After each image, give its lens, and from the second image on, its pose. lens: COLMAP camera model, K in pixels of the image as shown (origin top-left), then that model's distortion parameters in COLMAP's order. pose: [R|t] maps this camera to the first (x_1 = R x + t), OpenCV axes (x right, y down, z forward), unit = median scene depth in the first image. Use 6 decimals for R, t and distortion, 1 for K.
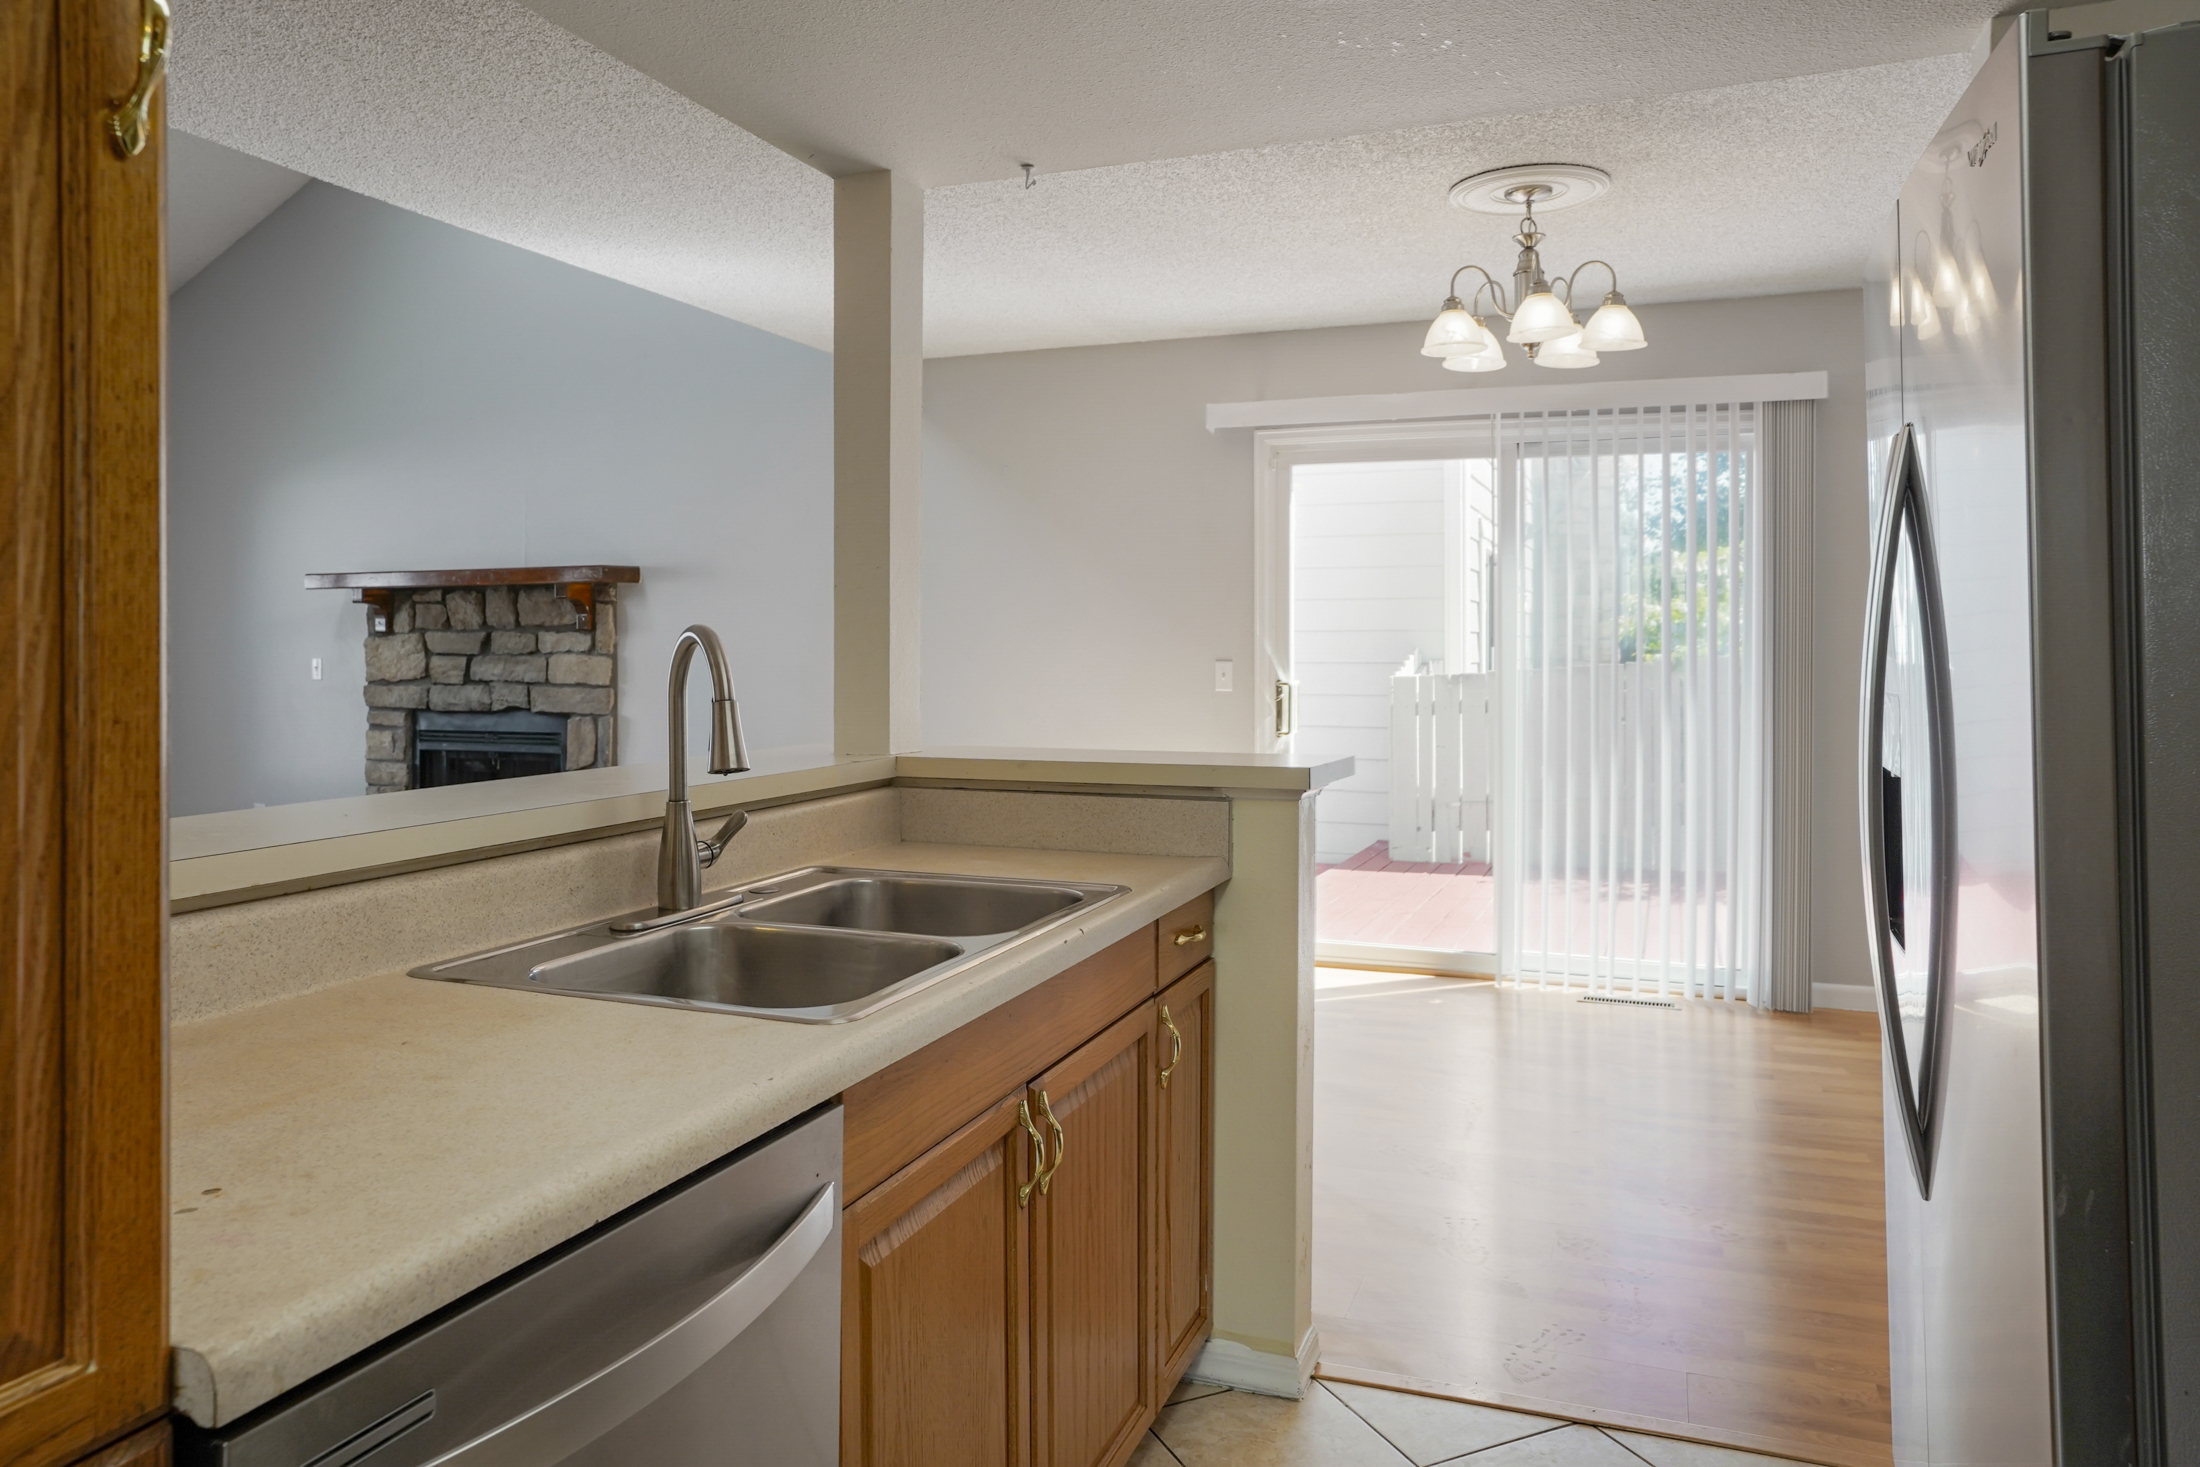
lens RADIAL K [[1471.8, 0, 1102.0], [0, 1471.8, 649.8], [0, 0, 1]] dist [-0.006974, -0.000700]
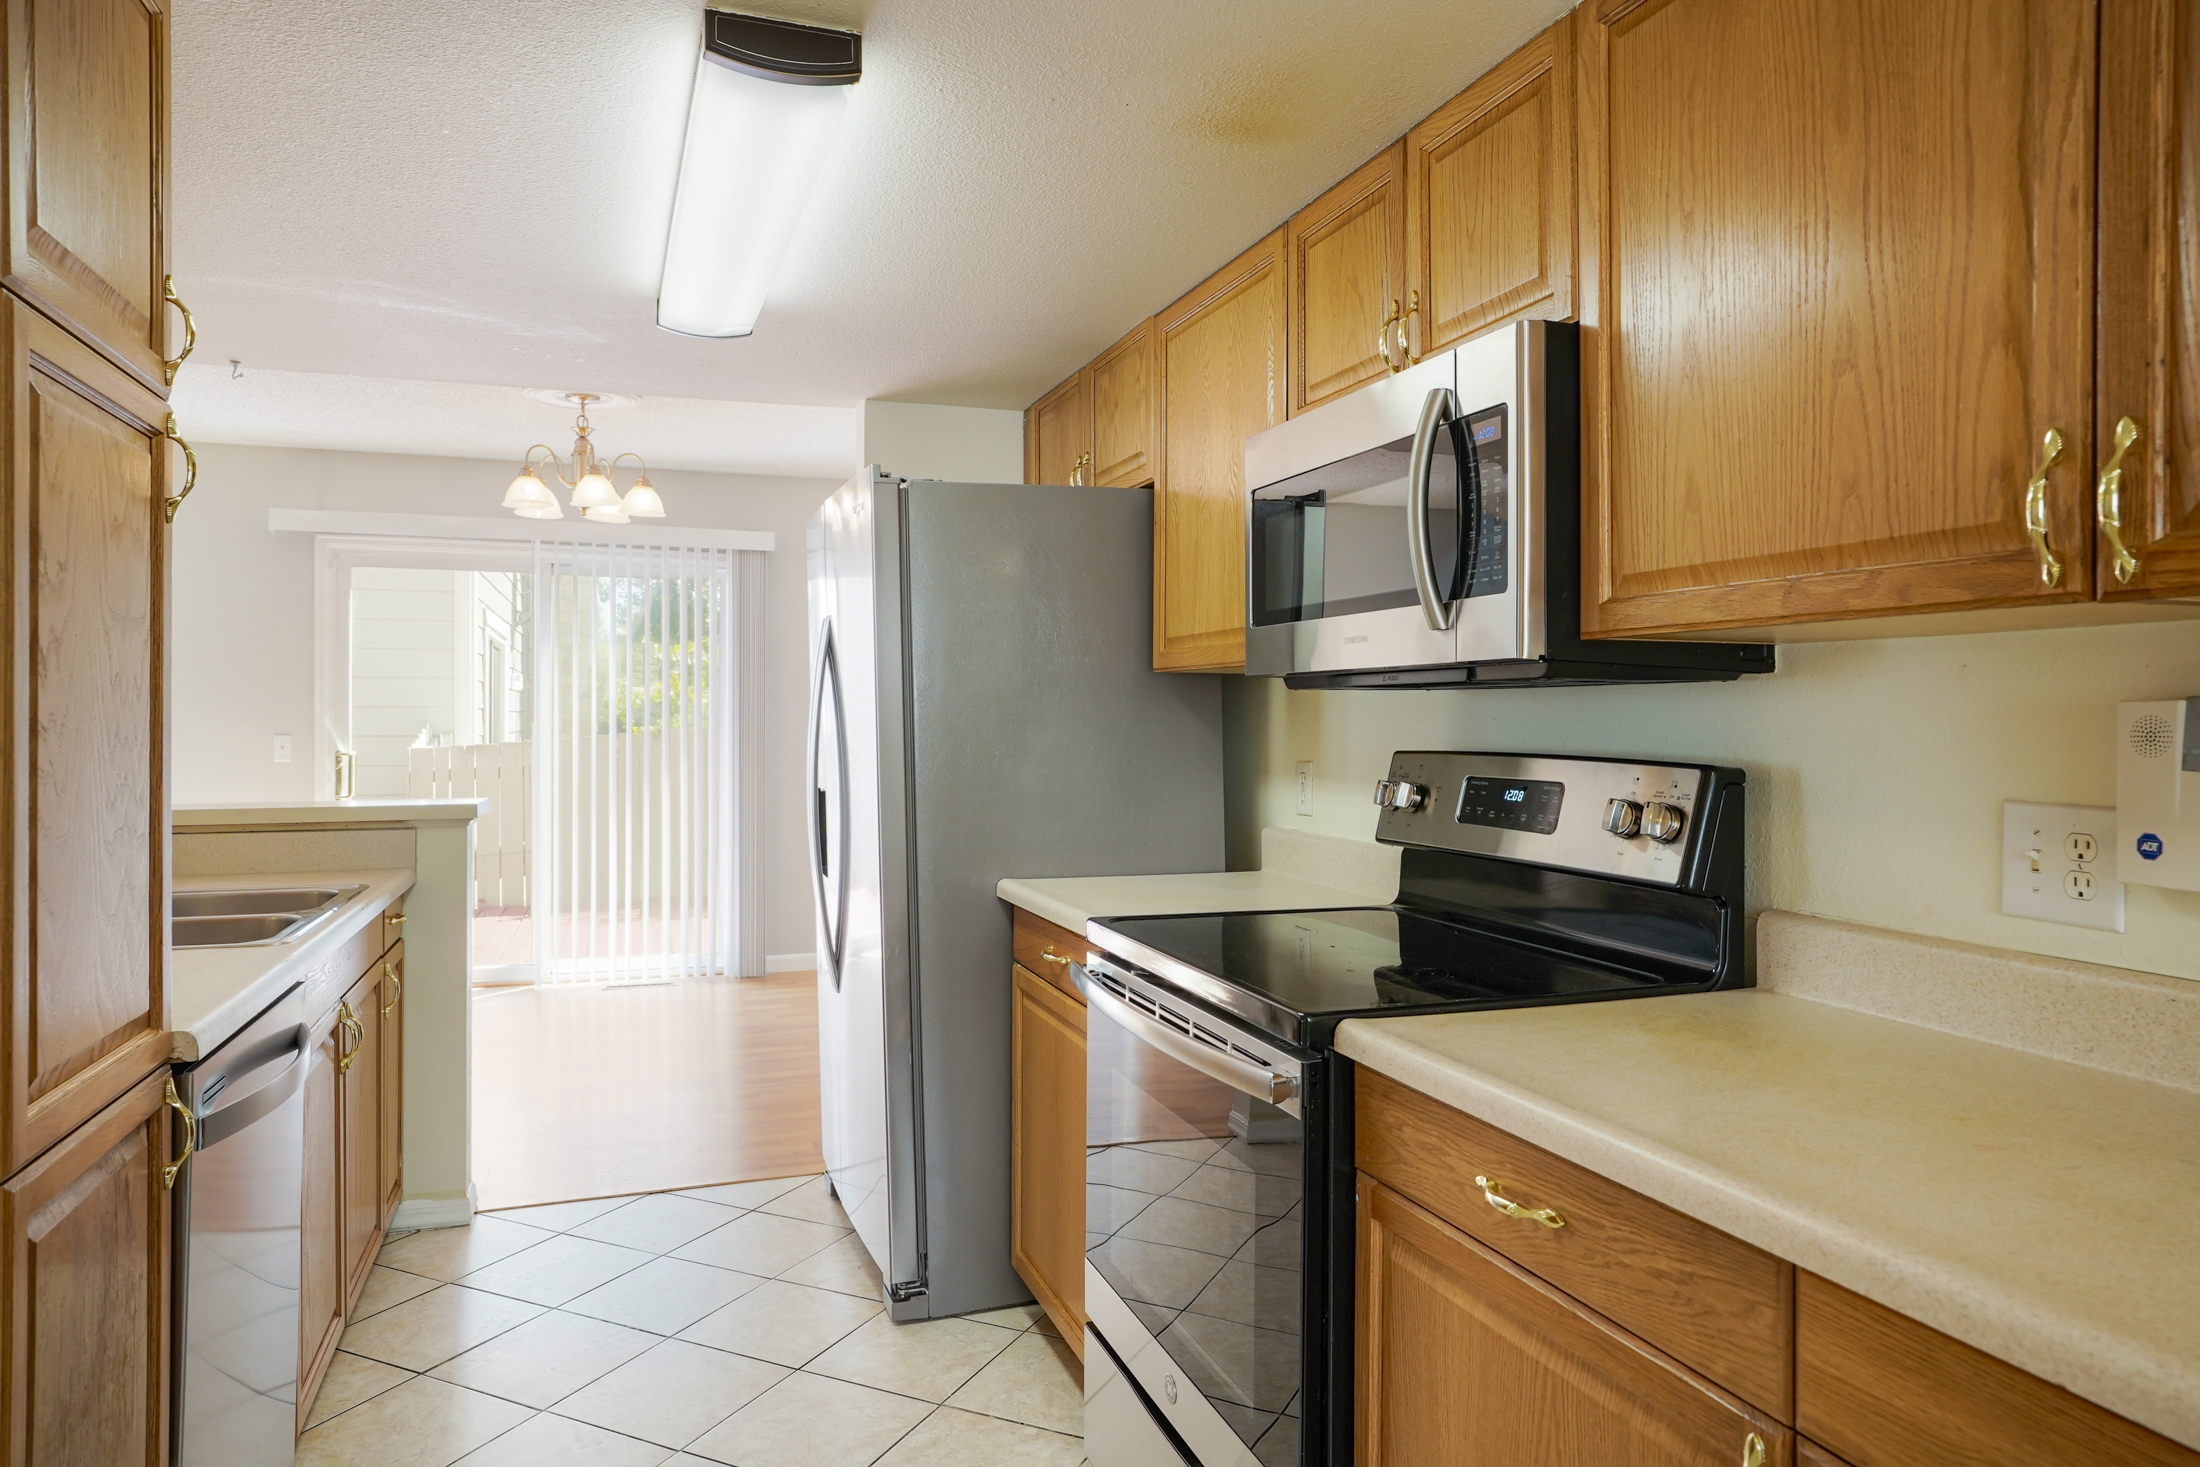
lens RADIAL K [[1390.3, 0, 1099.9], [0, 1390.3, 730.4], [0, 0, 1]] dist [-0.008104, -0.000726]
pose [[0.764387, -0.006323, 0.644727, -0.150224], [0.002606, 0.999974, 0.006718, -0.001778], [-0.644752, -0.003455, 0.764384, -0.263541]]
